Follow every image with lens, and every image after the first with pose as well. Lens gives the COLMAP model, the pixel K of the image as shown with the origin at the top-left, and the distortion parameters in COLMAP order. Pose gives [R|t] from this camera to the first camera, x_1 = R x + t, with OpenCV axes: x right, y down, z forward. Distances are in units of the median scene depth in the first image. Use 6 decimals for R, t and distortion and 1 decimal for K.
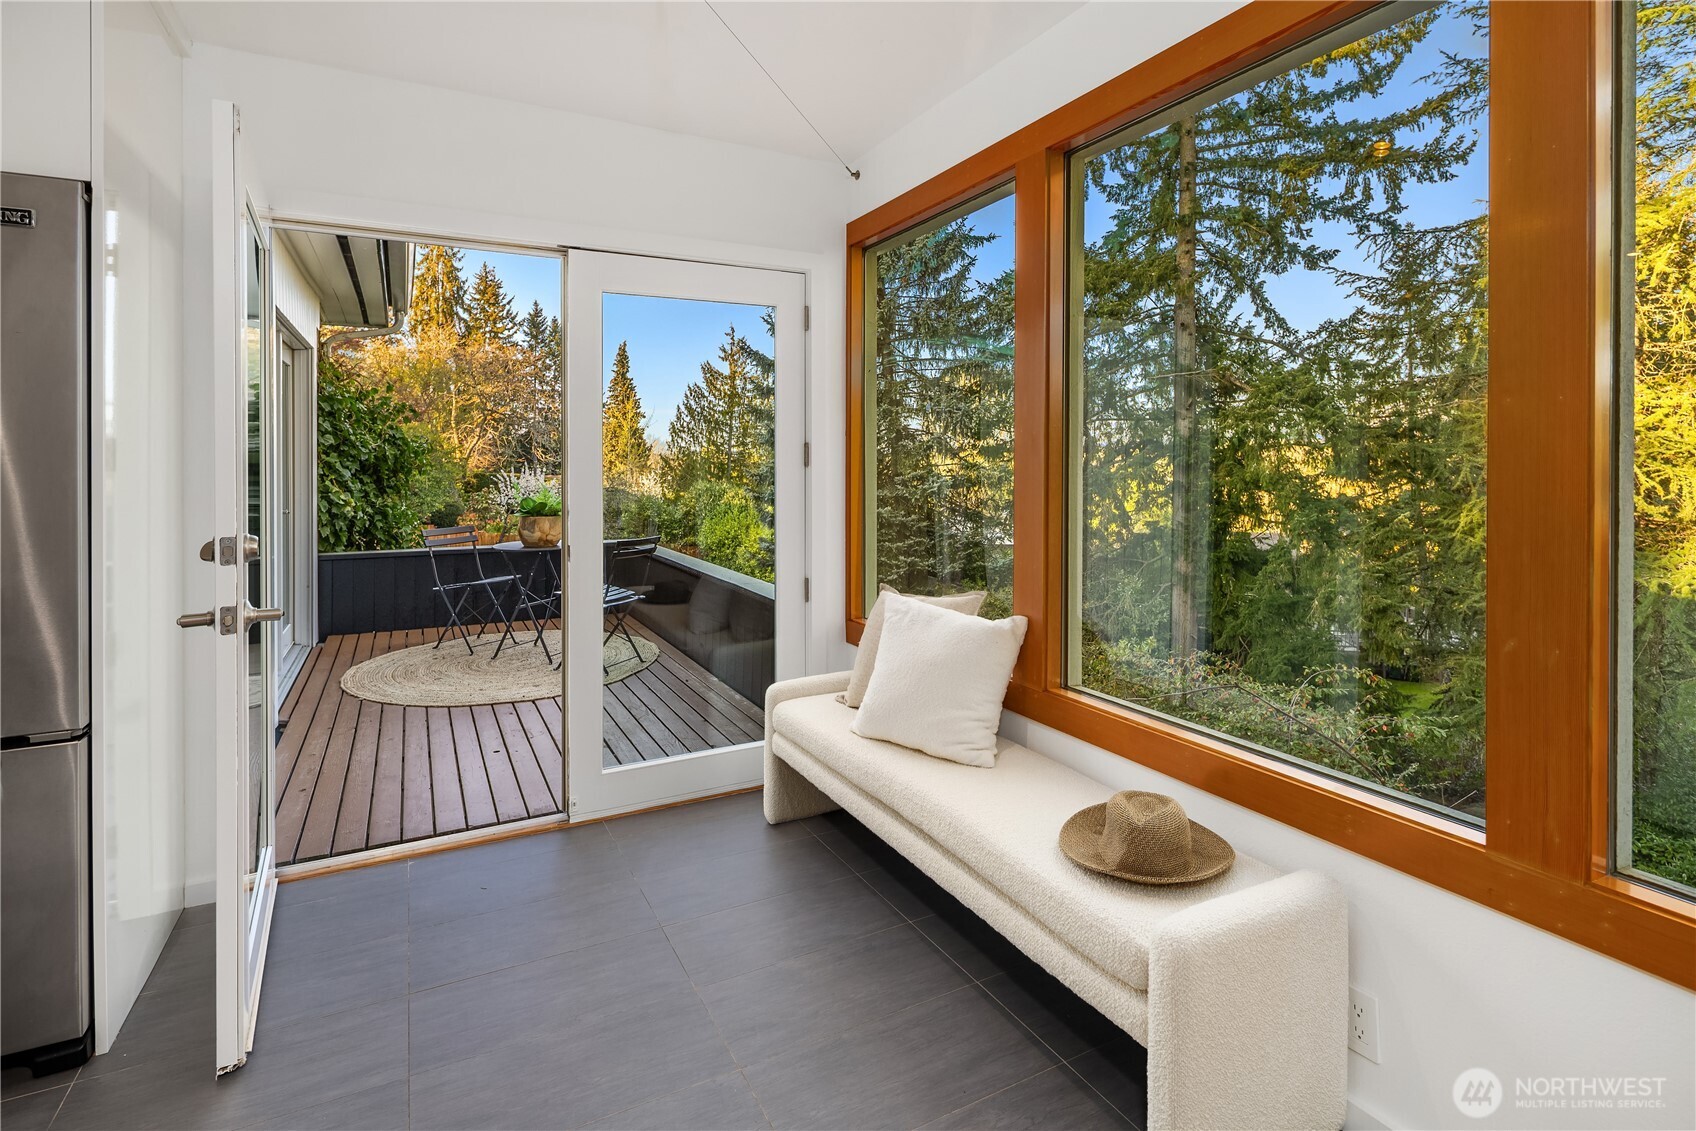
lens RADIAL K [[833.5, 0, 848.0], [0, 833.5, 565.5], [0, 0, 1]] dist [0.000285, 0.000066]
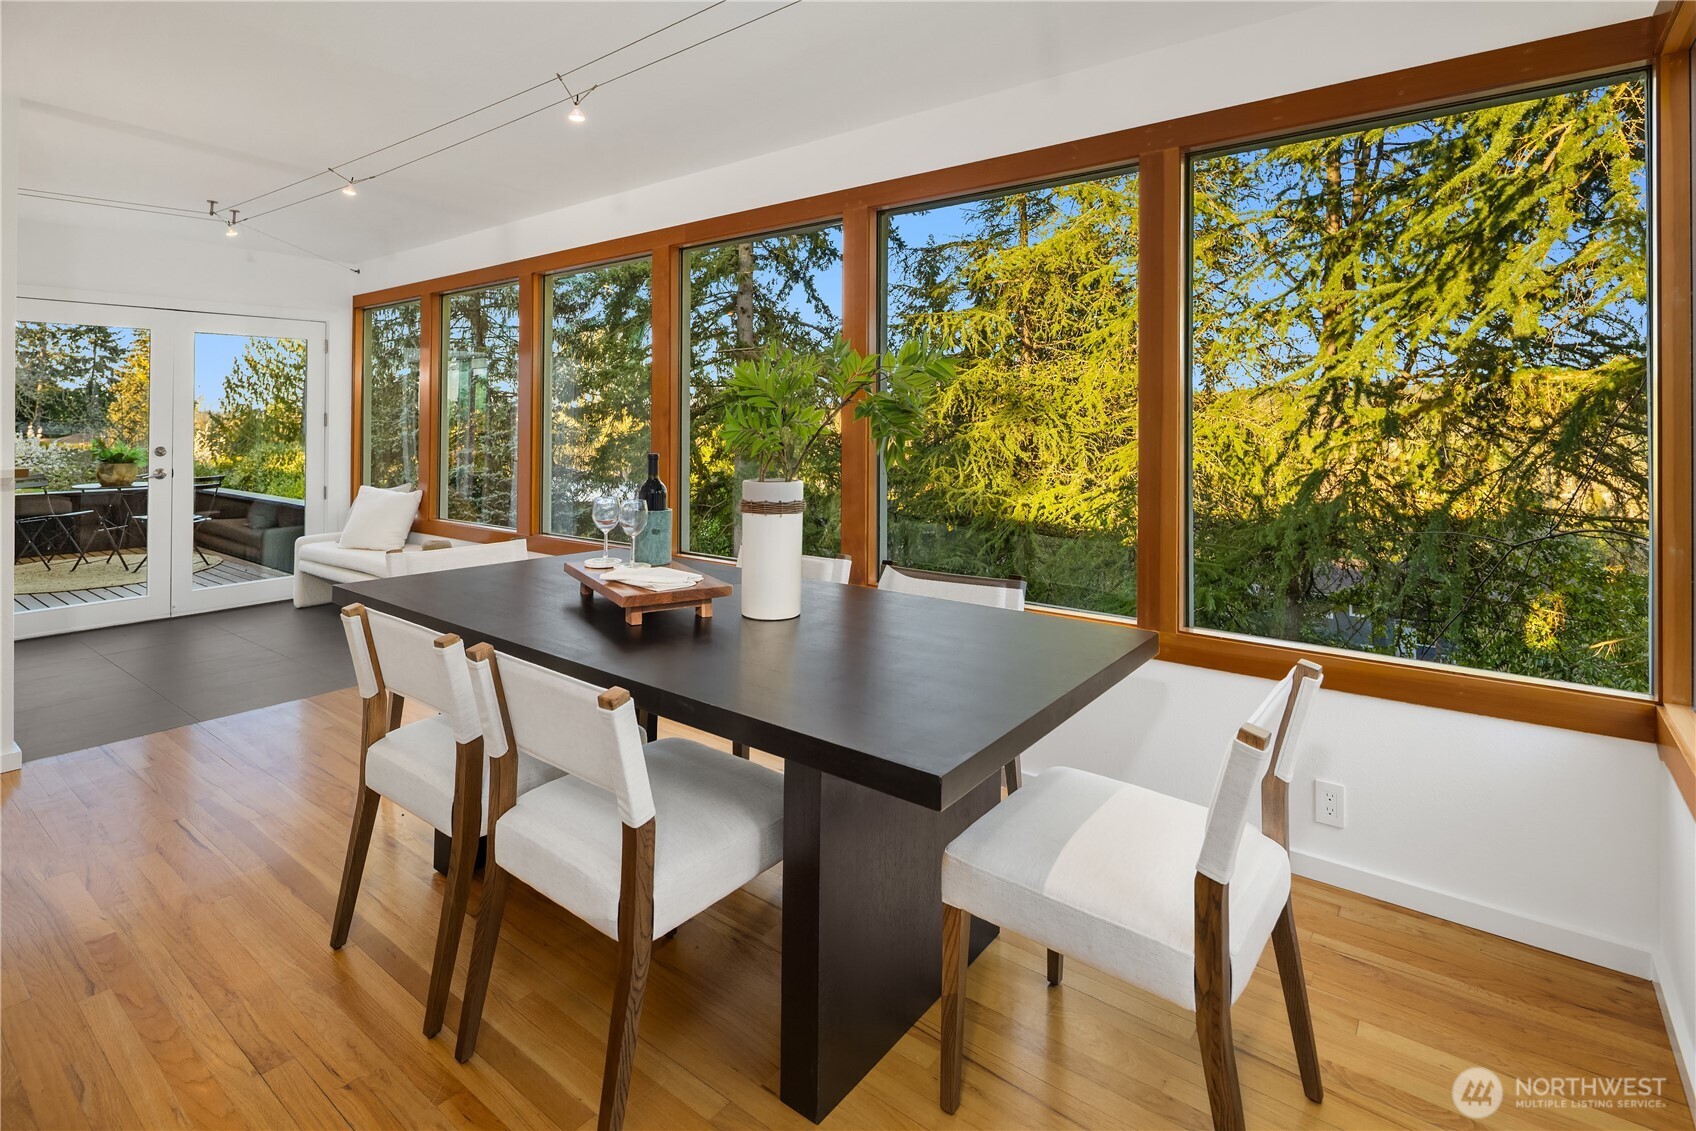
lens RADIAL K [[845.1, 0, 836.6], [0, 845.1, 448.4], [0, 0, 1]] dist [-0.002156, -0.000543]
pose [[0.912954, -0.012235, 0.407879, 0.024992], [0.049670, 0.995450, -0.081315, 0.015858], [-0.405028, 0.094496, 0.909408, -0.131655]]
